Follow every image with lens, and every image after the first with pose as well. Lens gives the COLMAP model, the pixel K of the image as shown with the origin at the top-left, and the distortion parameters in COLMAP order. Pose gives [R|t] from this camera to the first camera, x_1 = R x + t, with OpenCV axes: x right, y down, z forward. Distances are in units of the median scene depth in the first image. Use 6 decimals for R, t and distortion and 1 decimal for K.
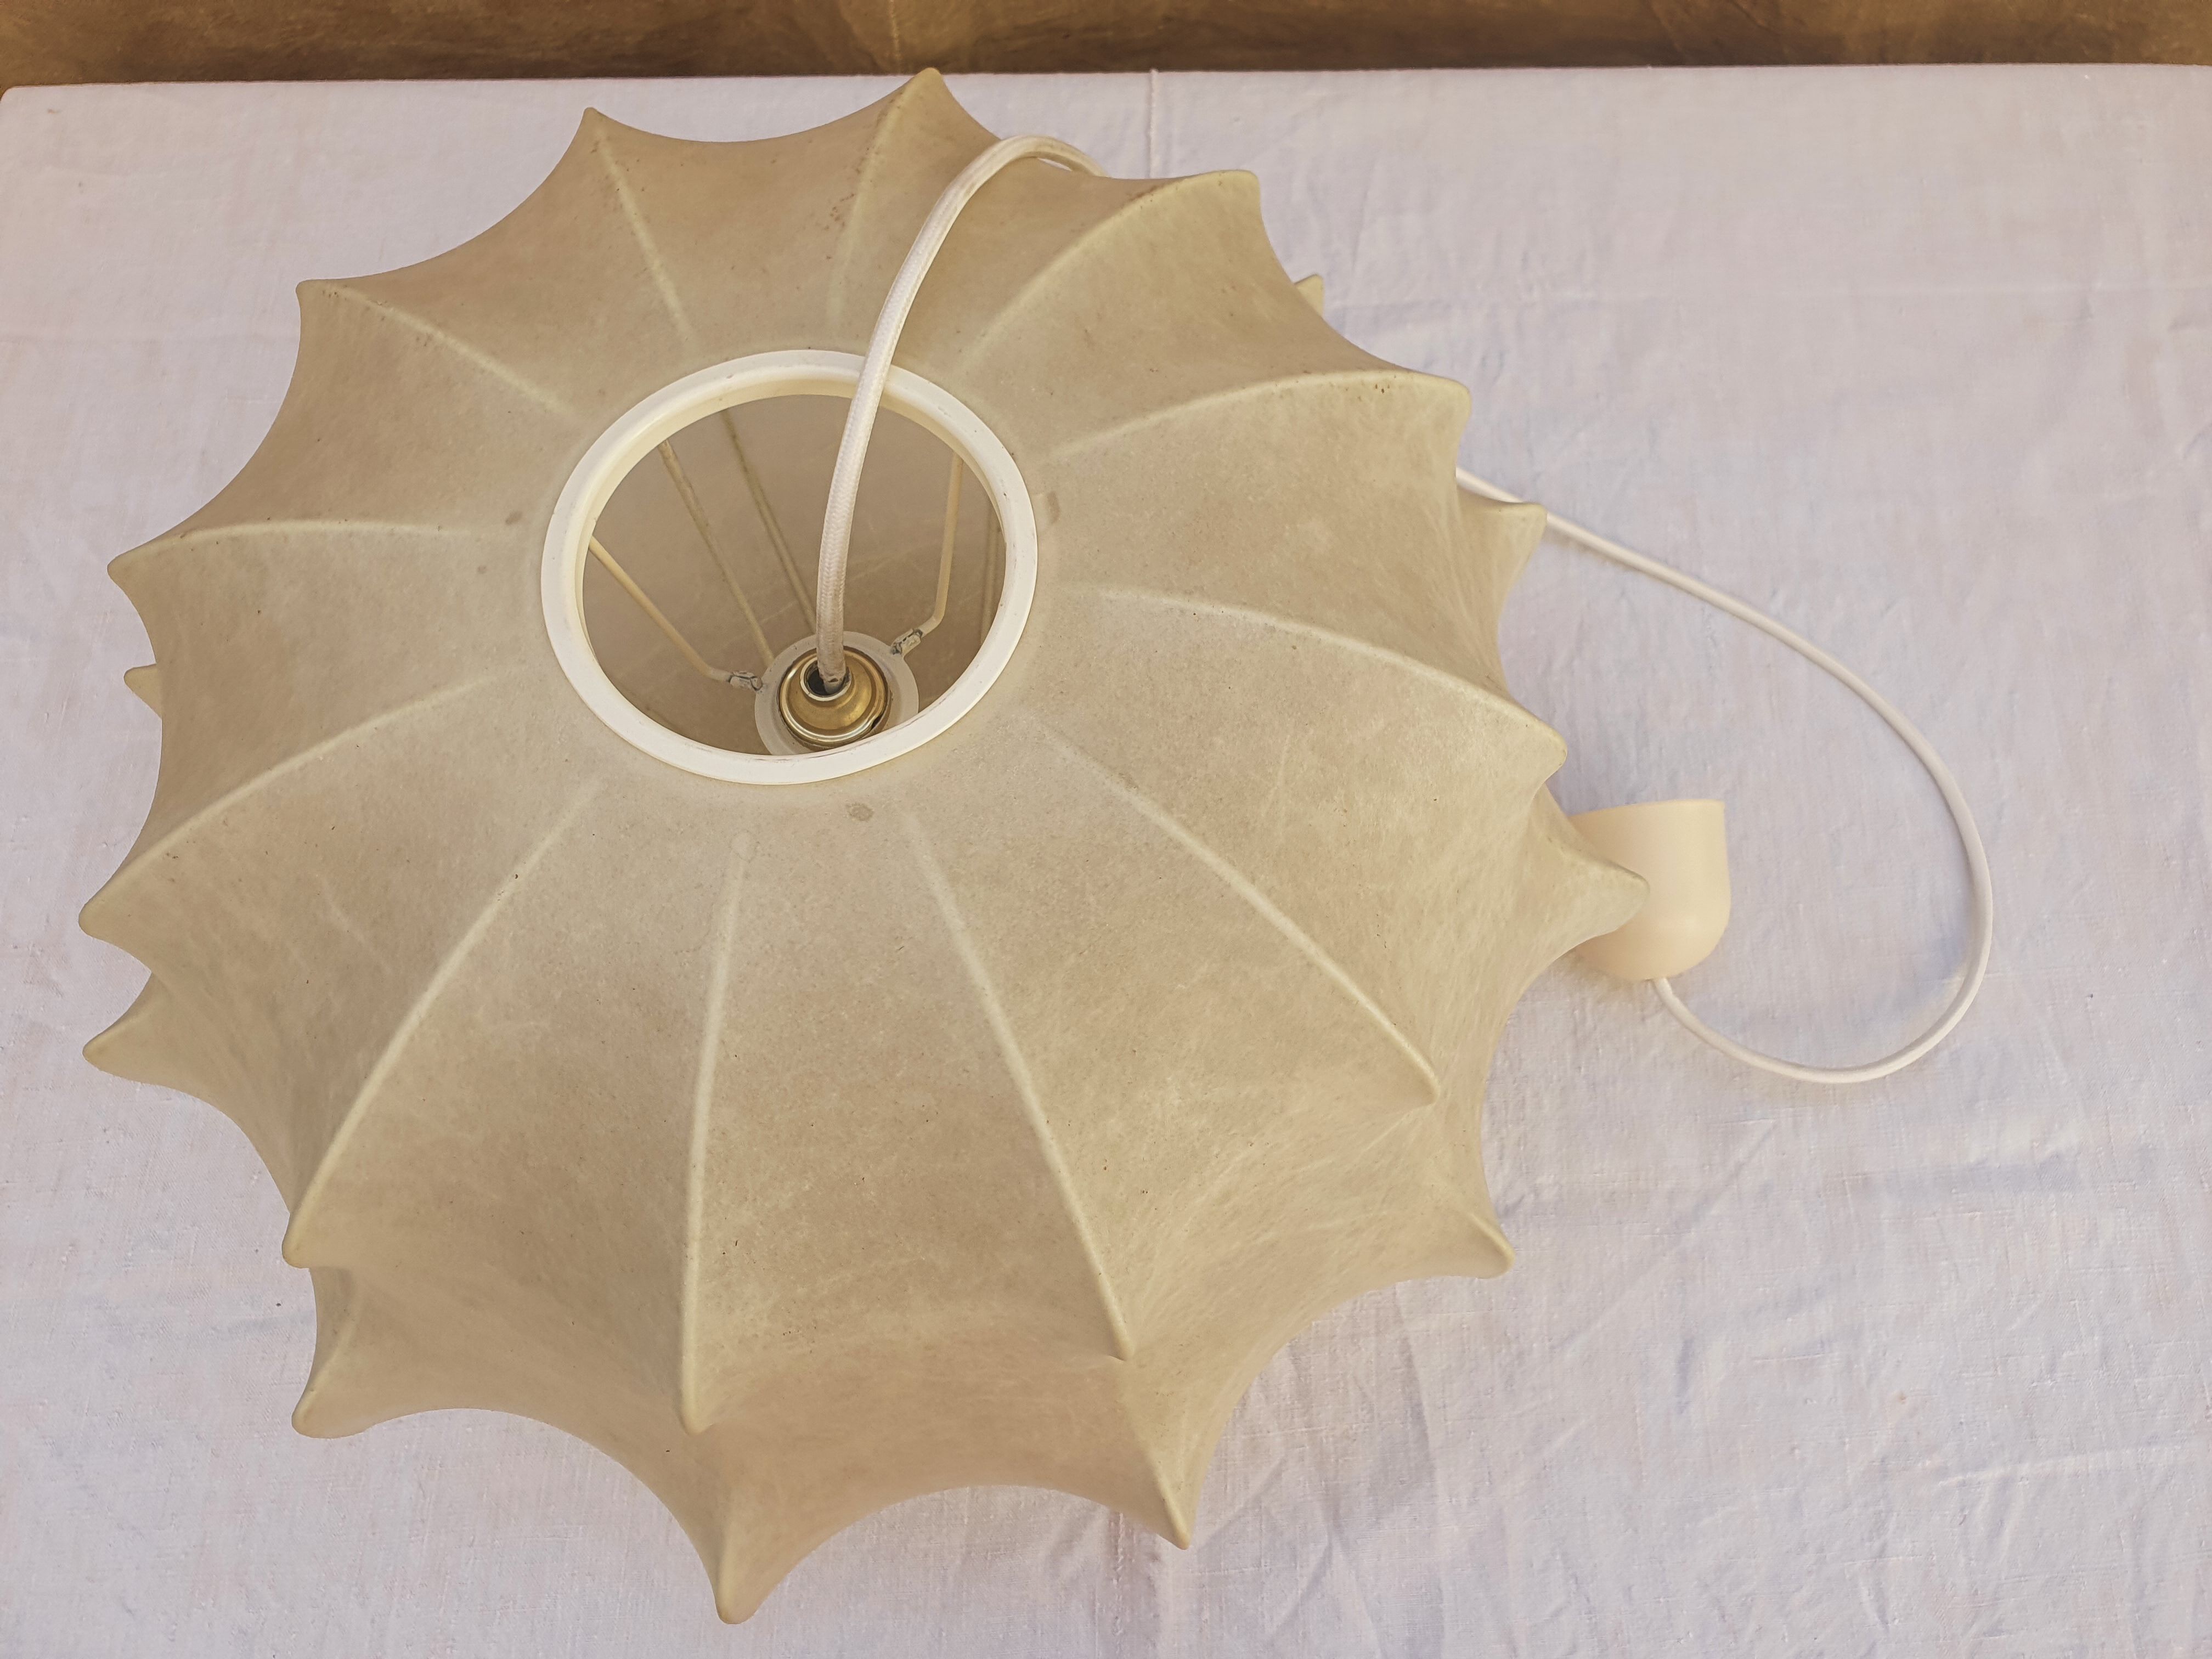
lens RADIAL K [[1666.1, 0, 1106.0], [0, 1666.1, 829.5], [0, 0, 1]] dist [-0.000365, 0.000759]
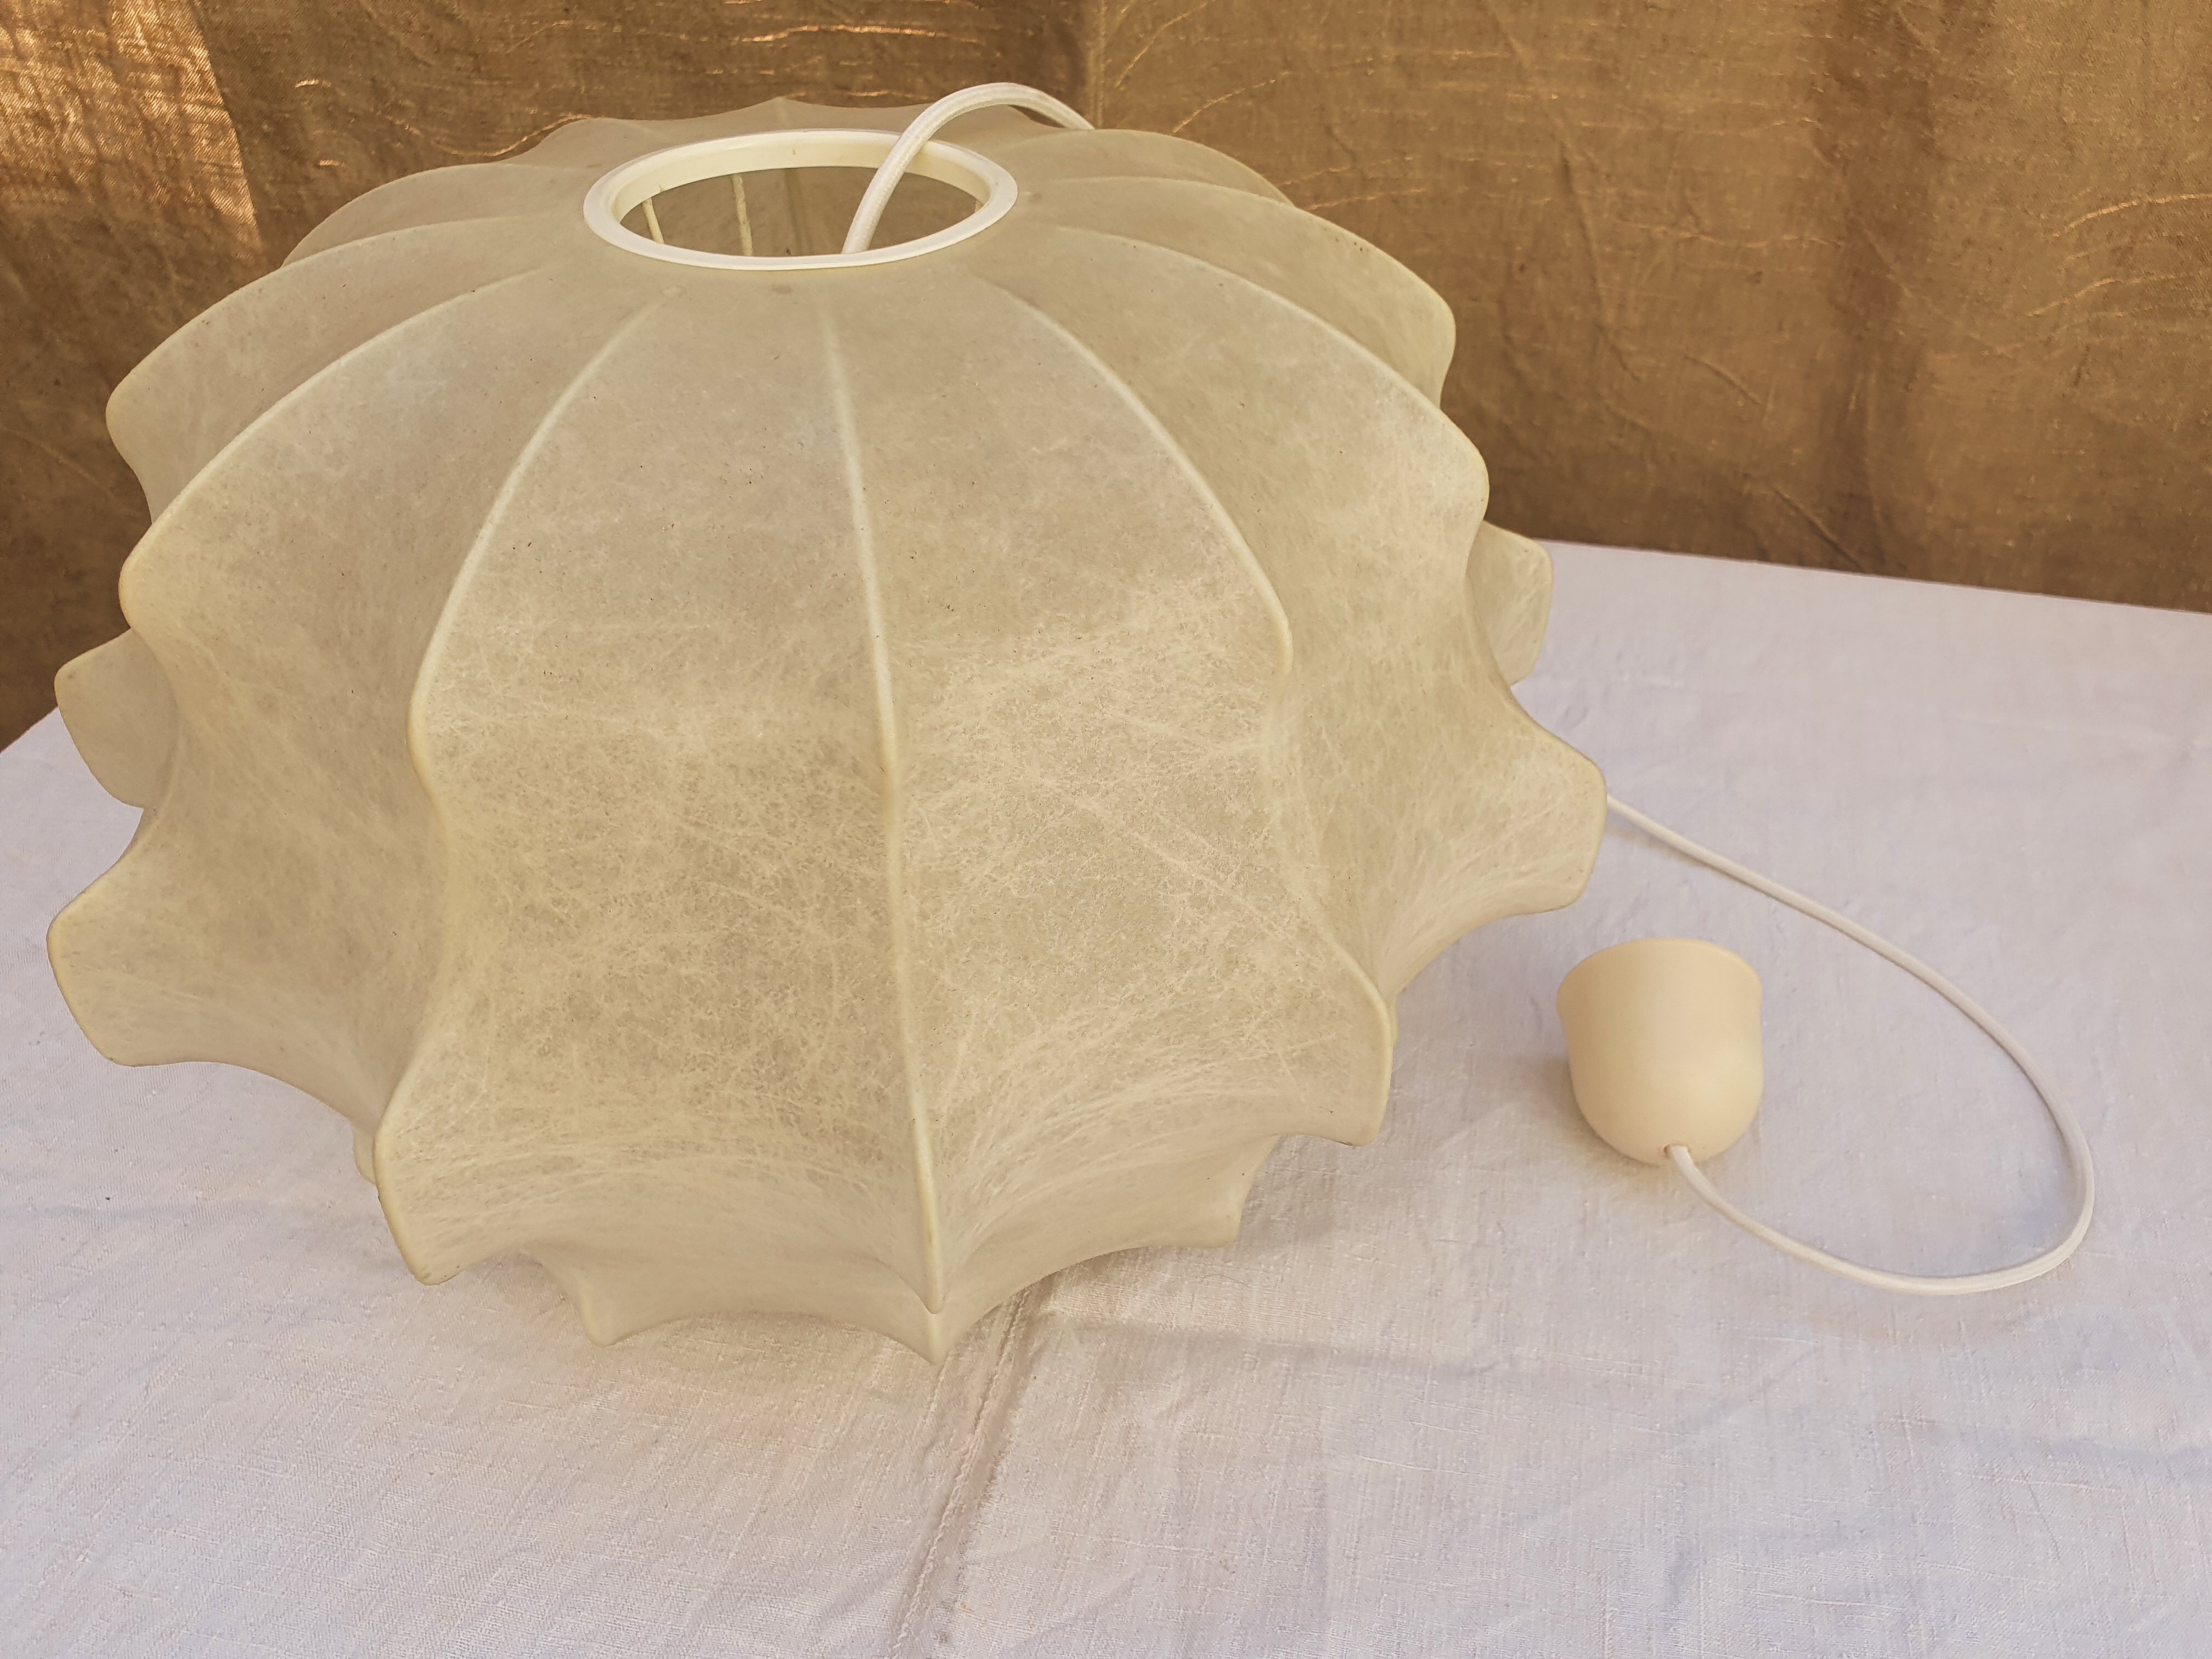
lens RADIAL K [[1666.1, 0, 1106.0], [0, 1666.1, 829.5], [0, 0, 1]] dist [-0.000365, 0.000759]
pose [[0.975665, 0.144618, -0.164811, 0.160655], [-0.206752, 0.857070, -0.471895, 0.426212], [0.073010, 0.494487, 0.866113, 0.139103]]
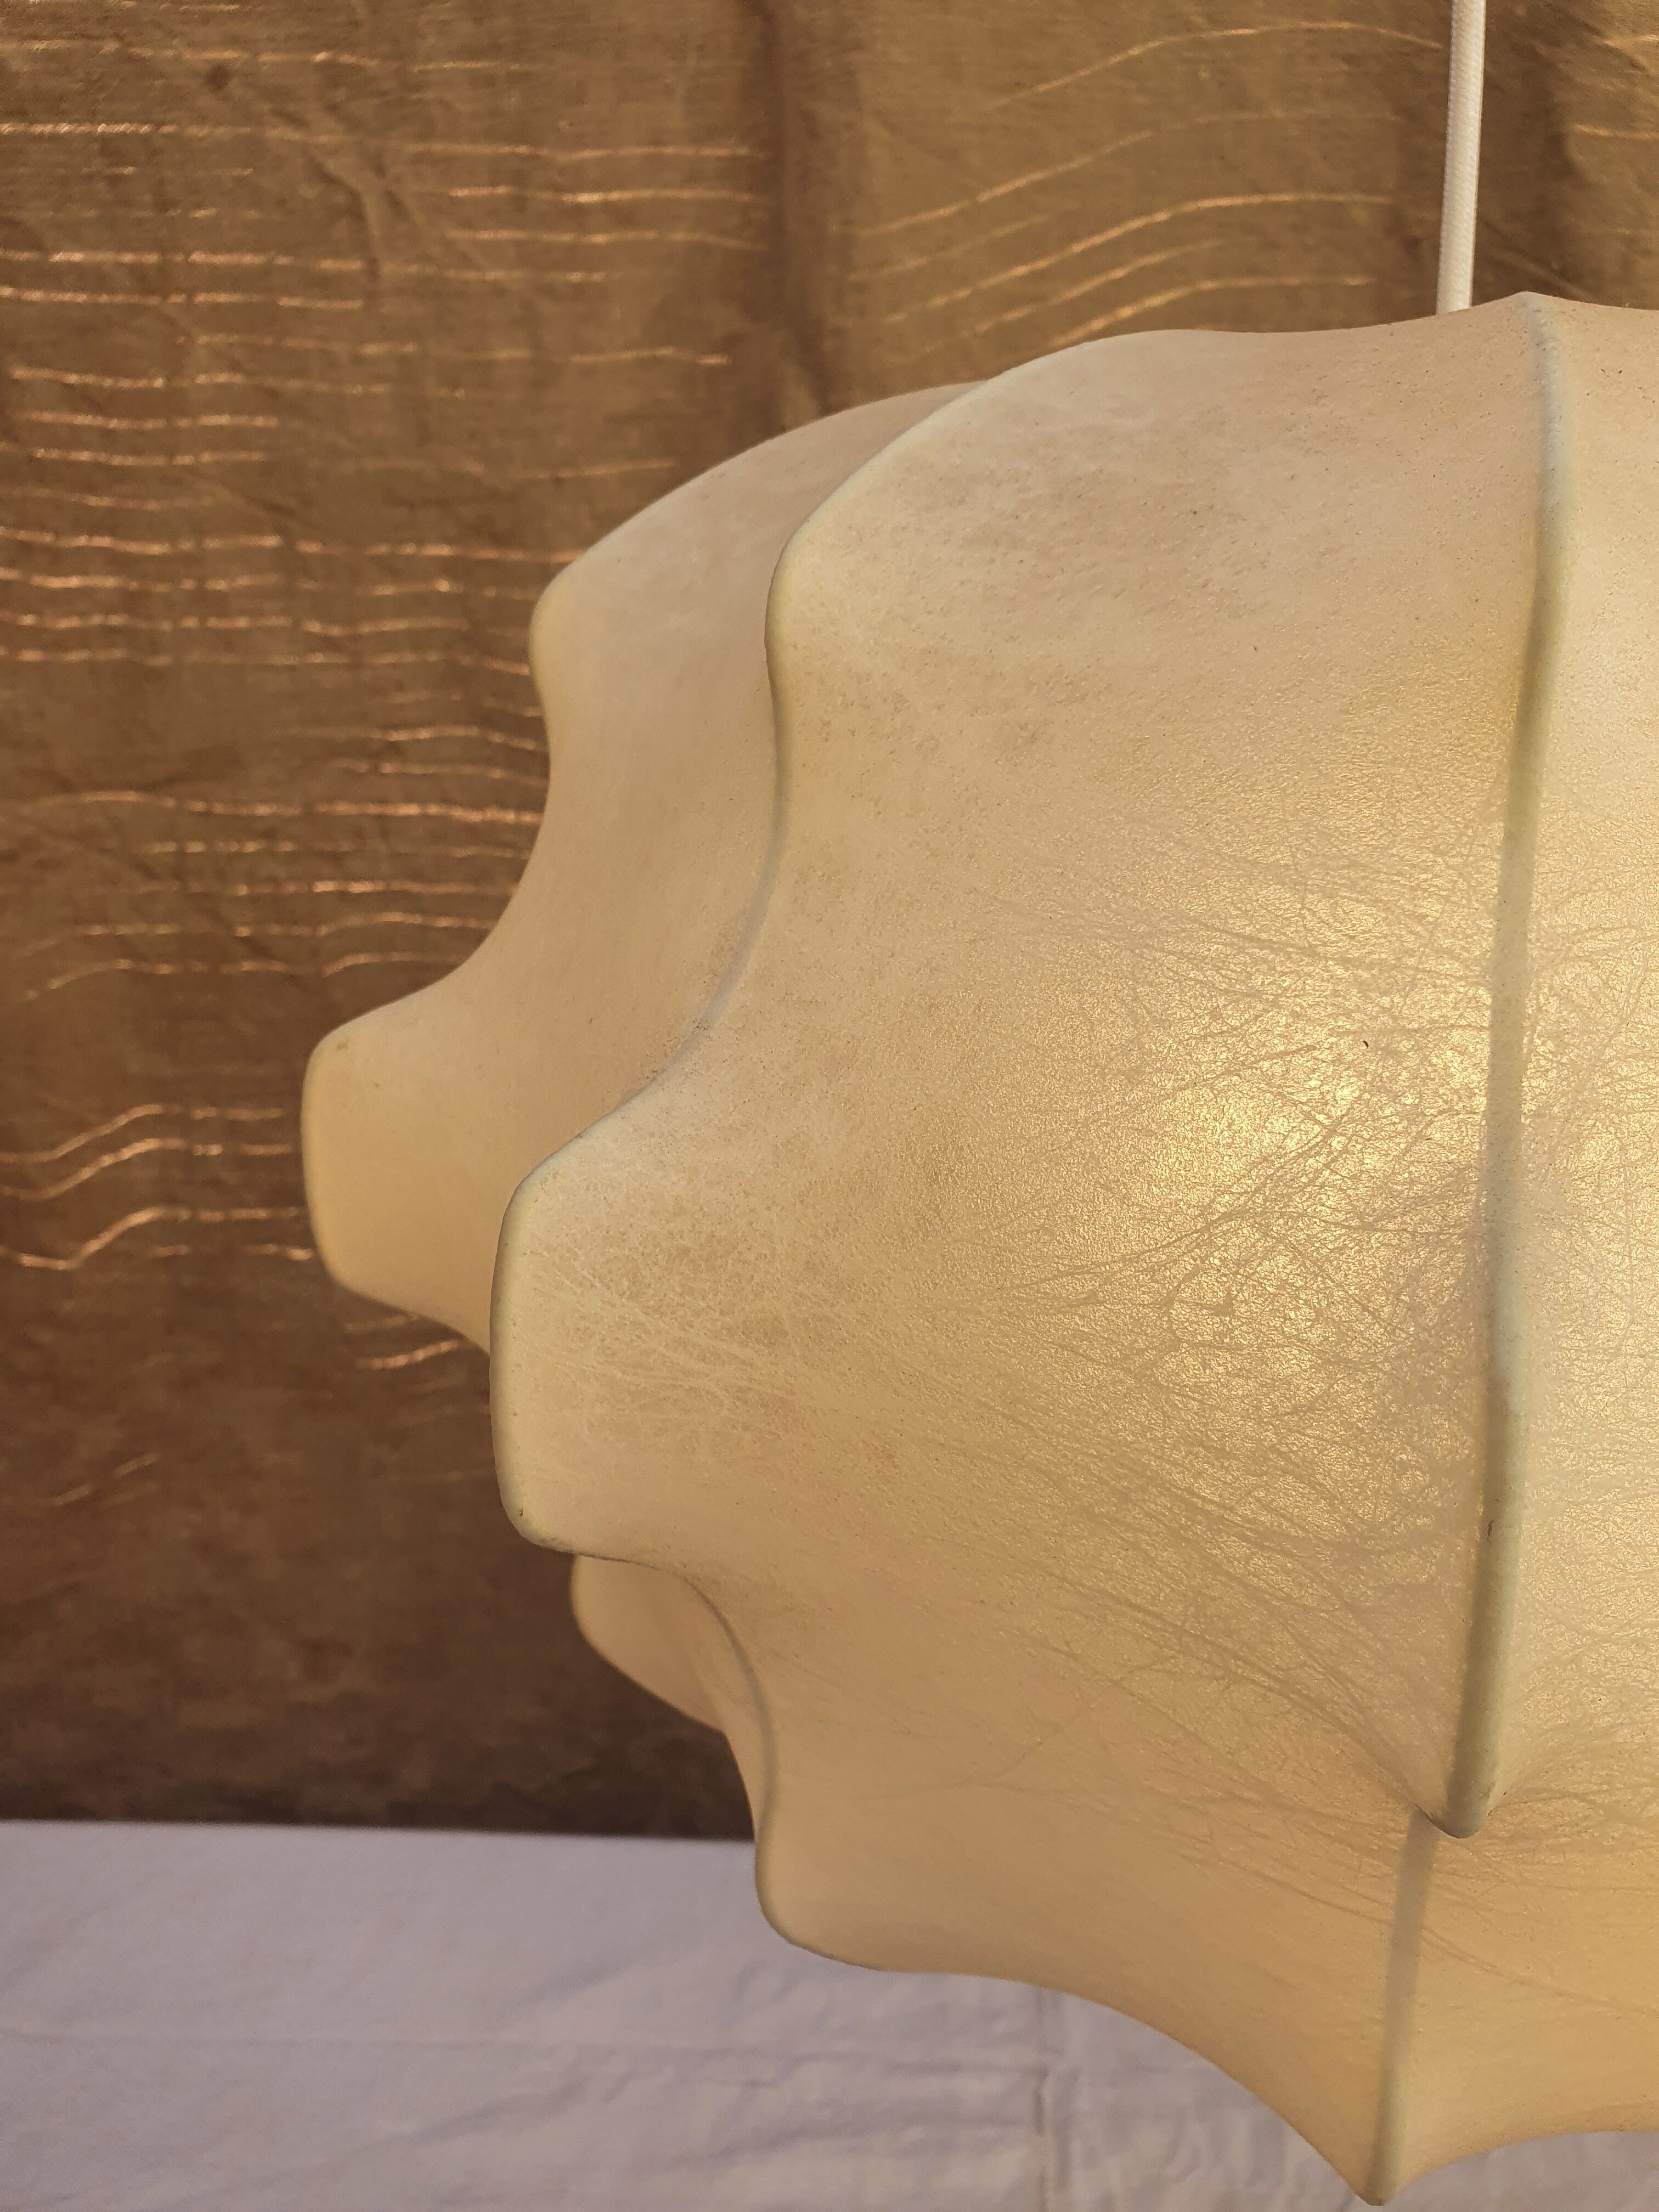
lens RADIAL K [[1666.1, 0, 829.5], [0, 1666.1, 1106.0], [0, 0, 1]] dist [-0.000365, 0.000759]
pose [[0.975941, 0.063406, -0.208613, -0.191859], [-0.206787, 0.572514, -0.793389, 0.483269], [0.069129, 0.817440, 0.571851, 0.468677]]
